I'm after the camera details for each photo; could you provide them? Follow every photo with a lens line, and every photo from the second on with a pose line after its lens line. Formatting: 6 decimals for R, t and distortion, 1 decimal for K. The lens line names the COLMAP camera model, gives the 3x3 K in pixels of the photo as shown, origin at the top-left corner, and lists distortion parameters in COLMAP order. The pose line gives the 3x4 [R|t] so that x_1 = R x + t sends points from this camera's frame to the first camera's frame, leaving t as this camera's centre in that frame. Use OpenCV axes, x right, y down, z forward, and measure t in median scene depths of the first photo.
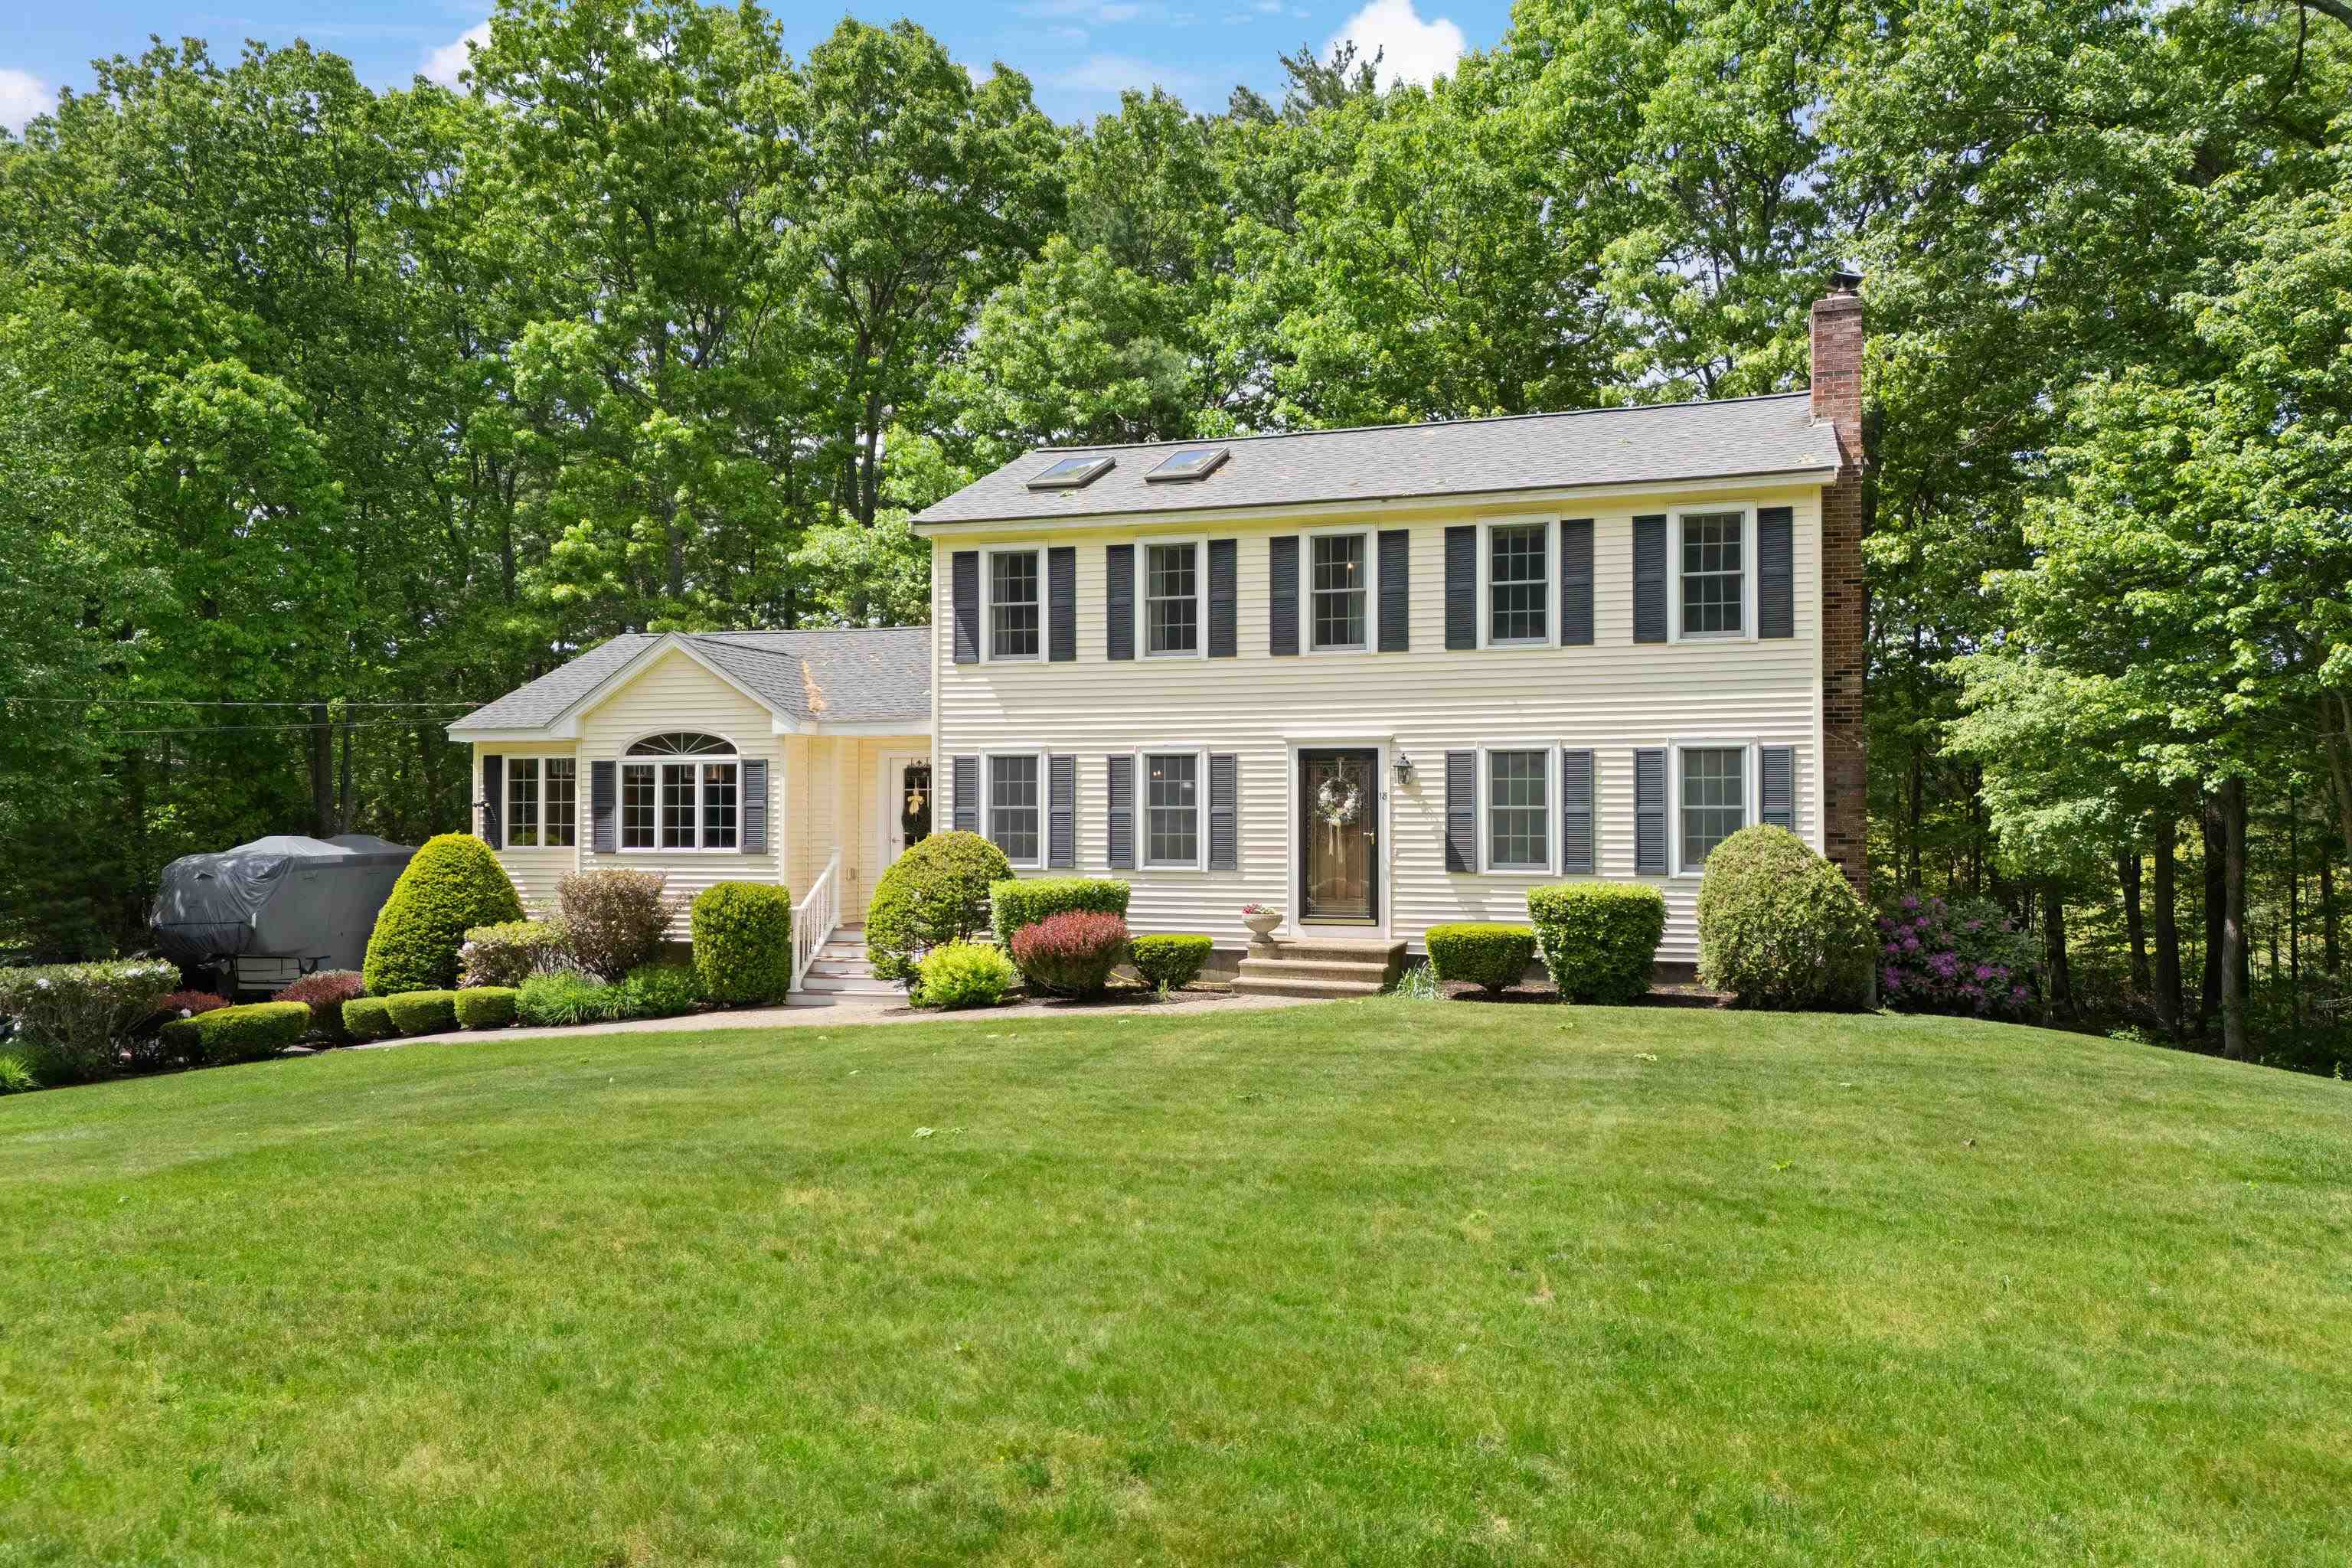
lens RADIAL K [[1770.5, 0, 1101.1], [0, 1770.5, 794.8], [0, 0, 1]] dist [0.048080, -0.048279]
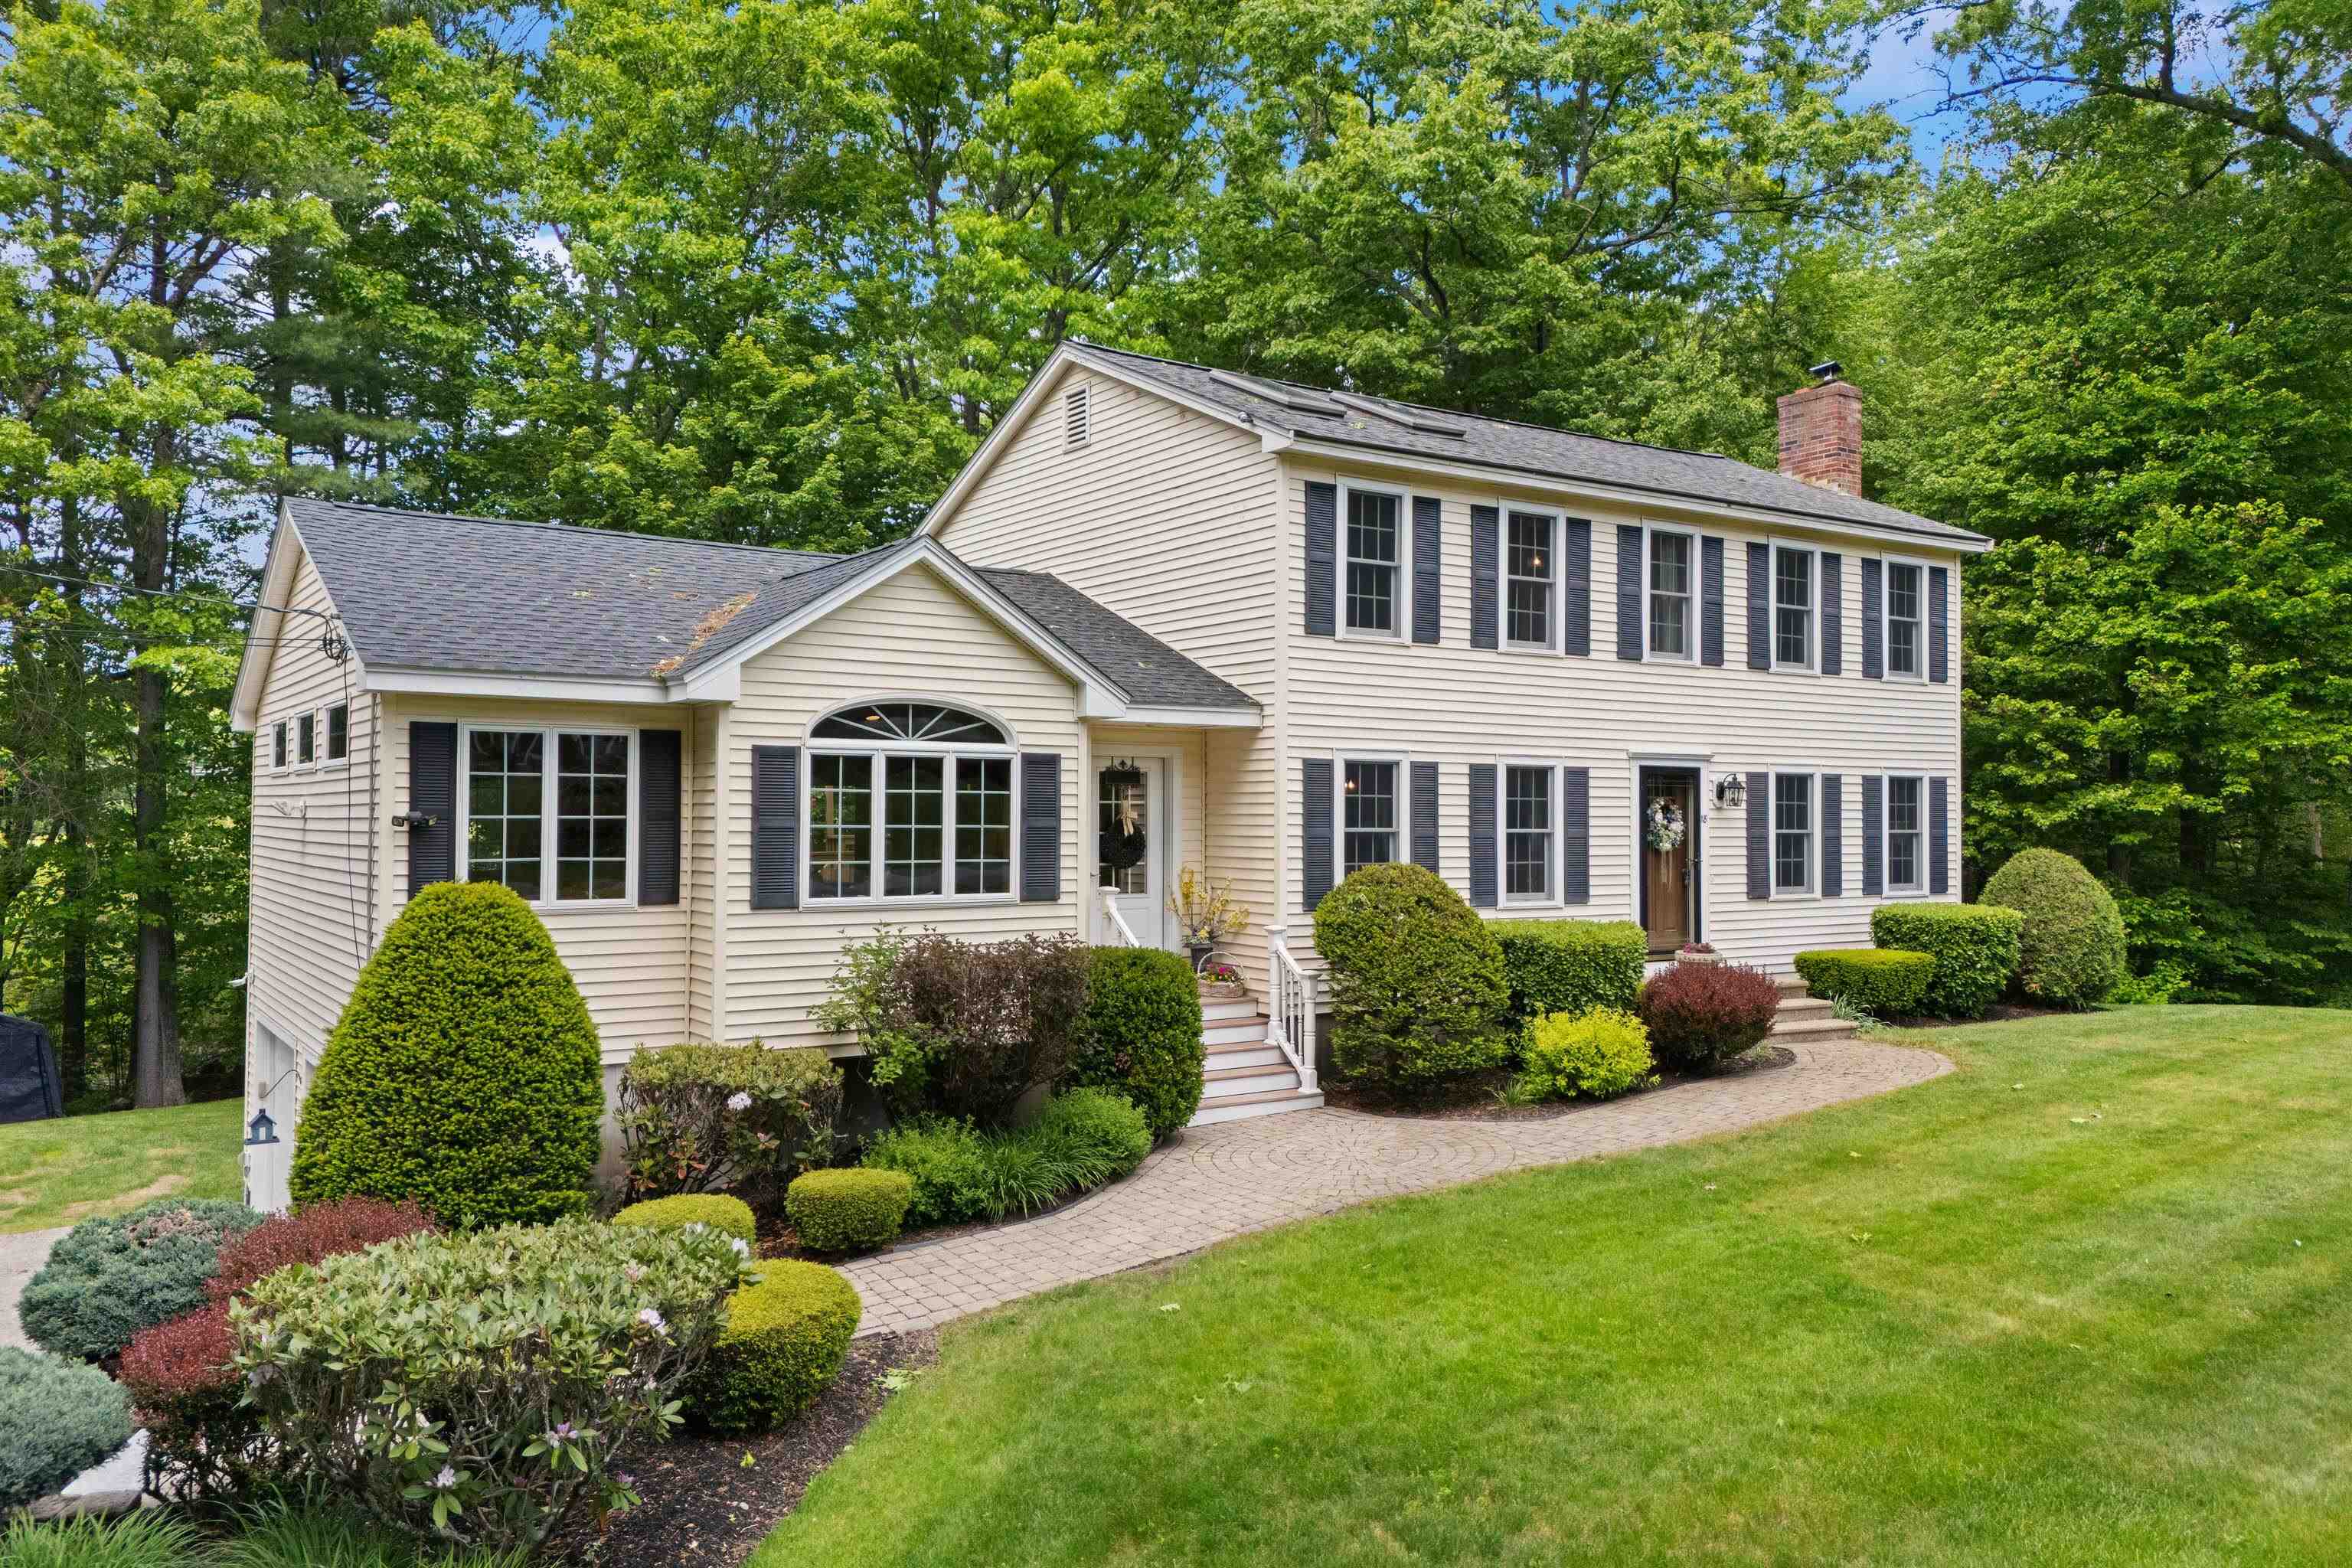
lens RADIAL K [[1732.1, 0, 1176.0], [0, 1732.1, 784.0], [0, 0, 1]] dist [0.088252, -0.084244]
pose [[0.606048, 0.024820, 0.795041, -0.727121], [-0.003437, 0.999585, -0.028585, 0.009621], [-0.795421, 0.014592, 0.605882, 0.652016]]
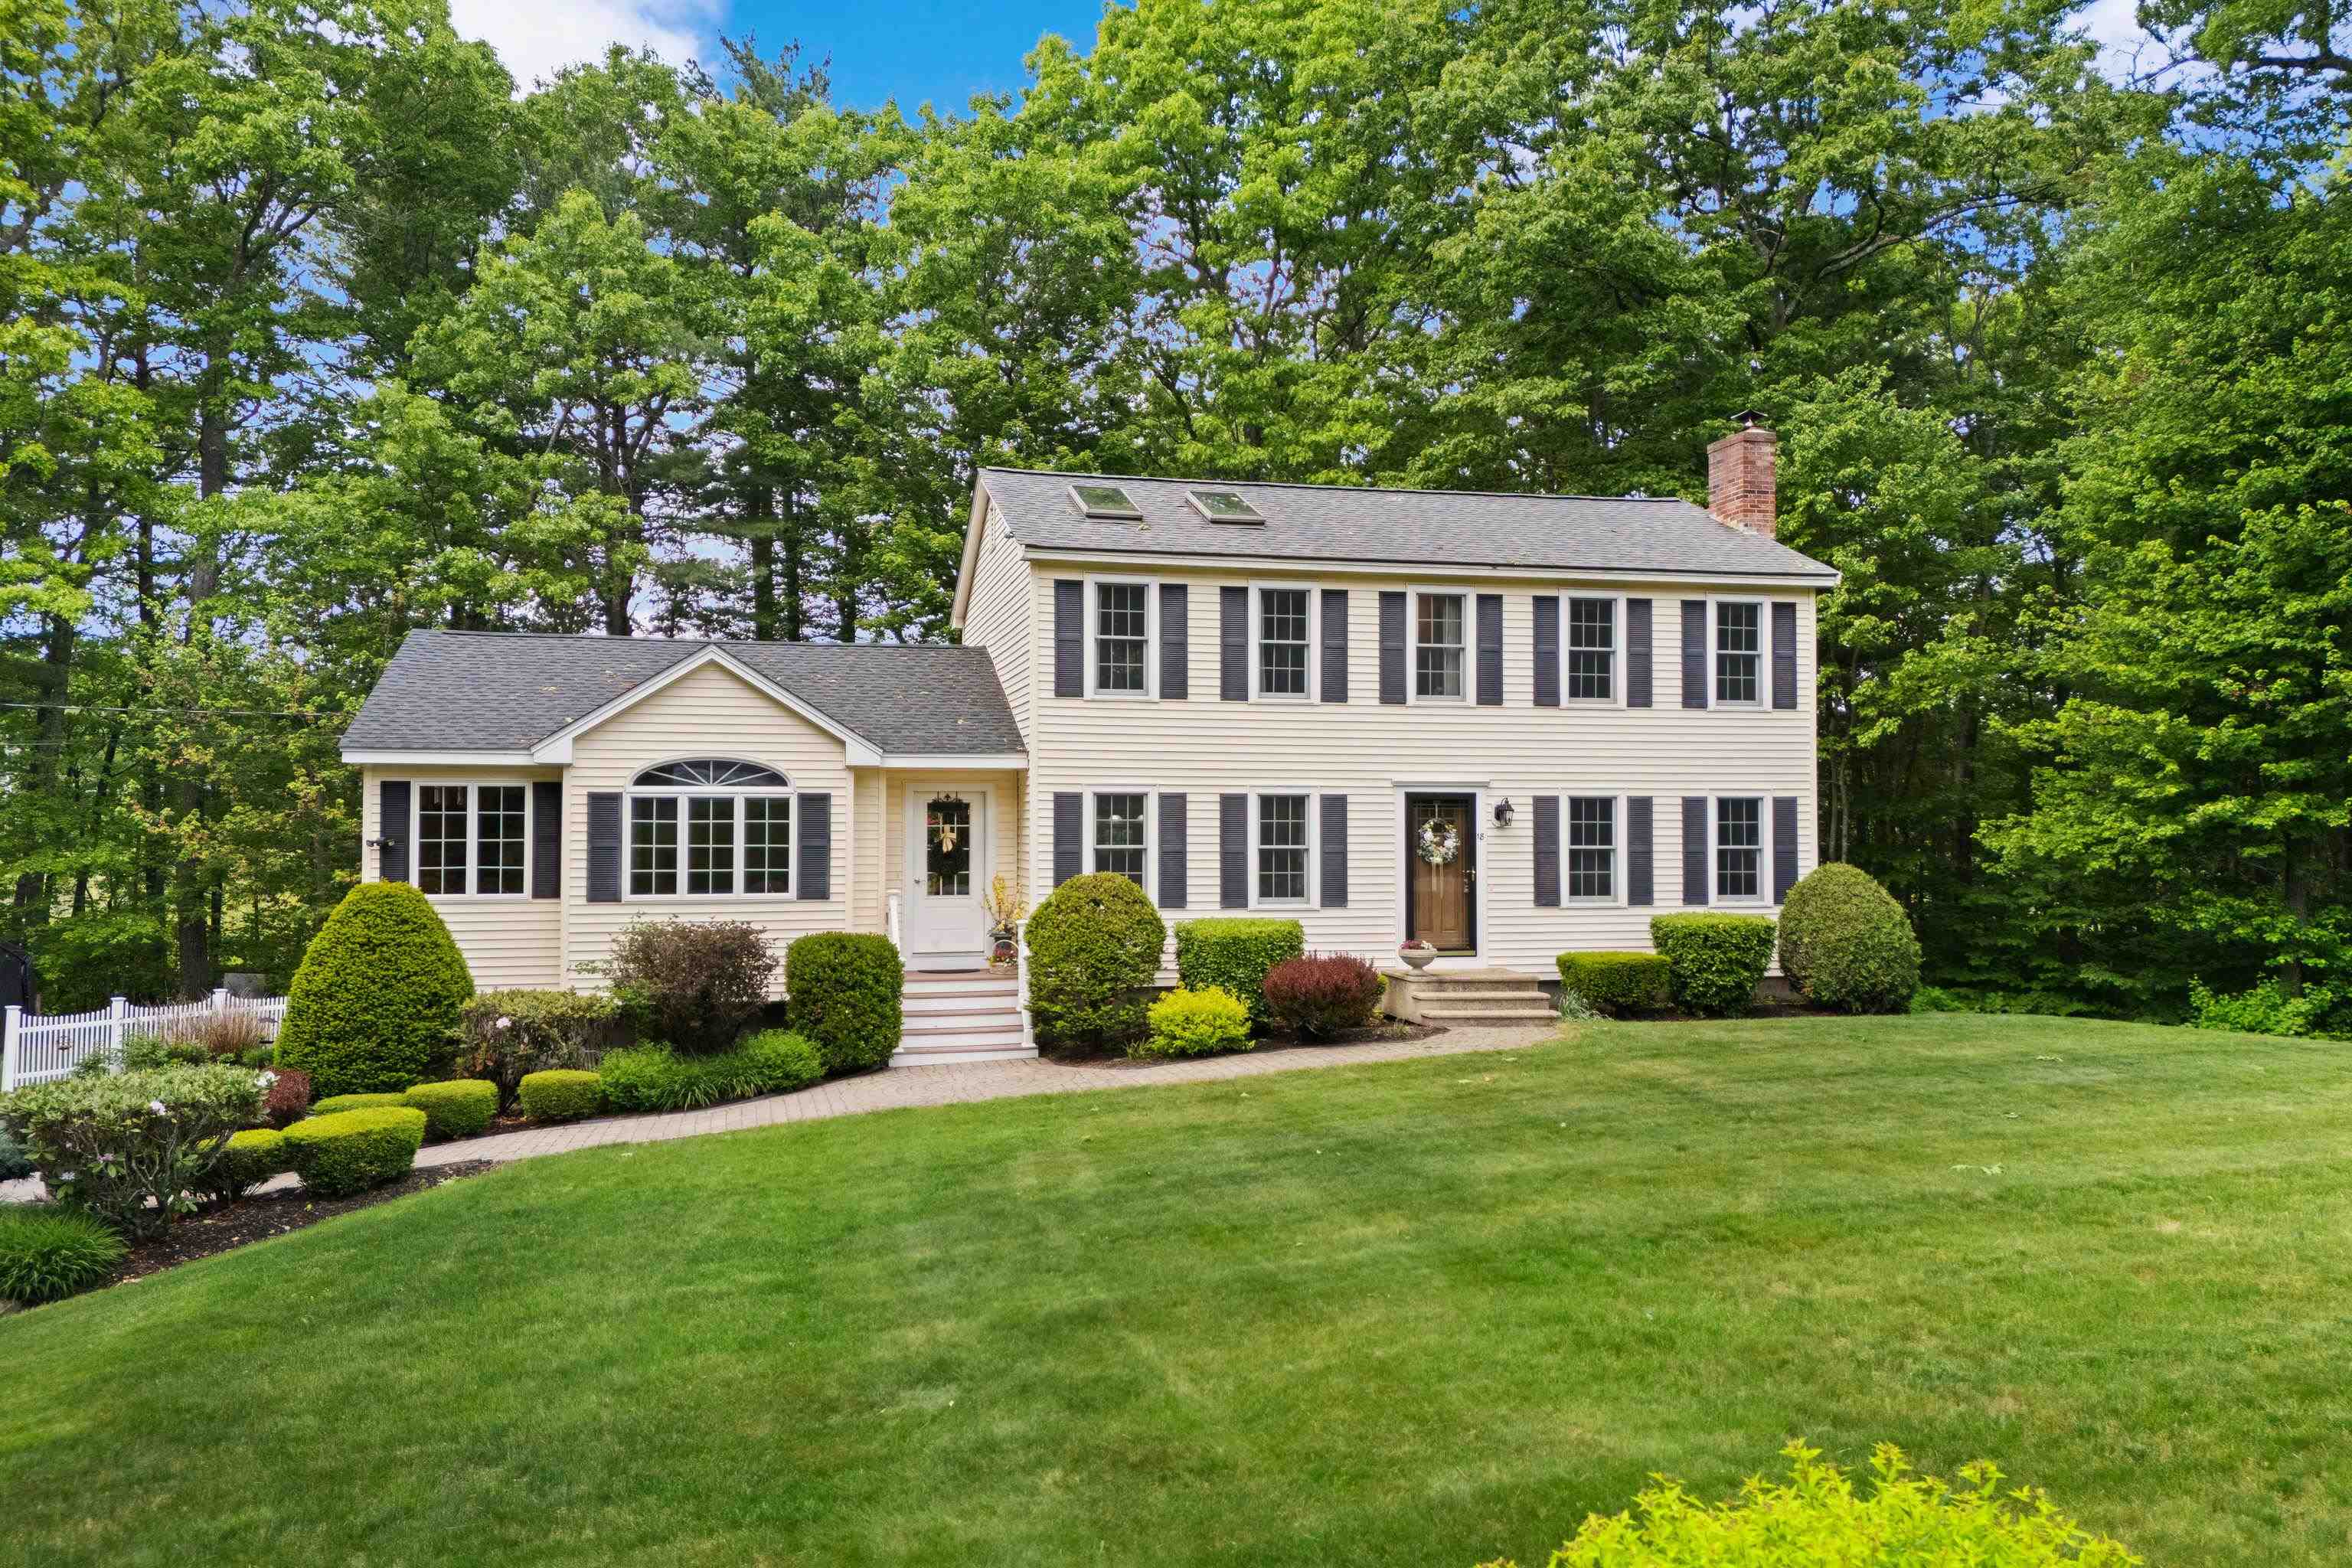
lens RADIAL K [[1732.1, 0, 1176.0], [0, 1732.1, 784.0], [0, 0, 1]] dist [0.088252, -0.084244]
pose [[0.844687, 0.019227, 0.534915, -0.560288], [-0.003278, 0.999522, -0.030751, 0.001946], [-0.535250, 0.024221, 0.844346, 0.194127]]
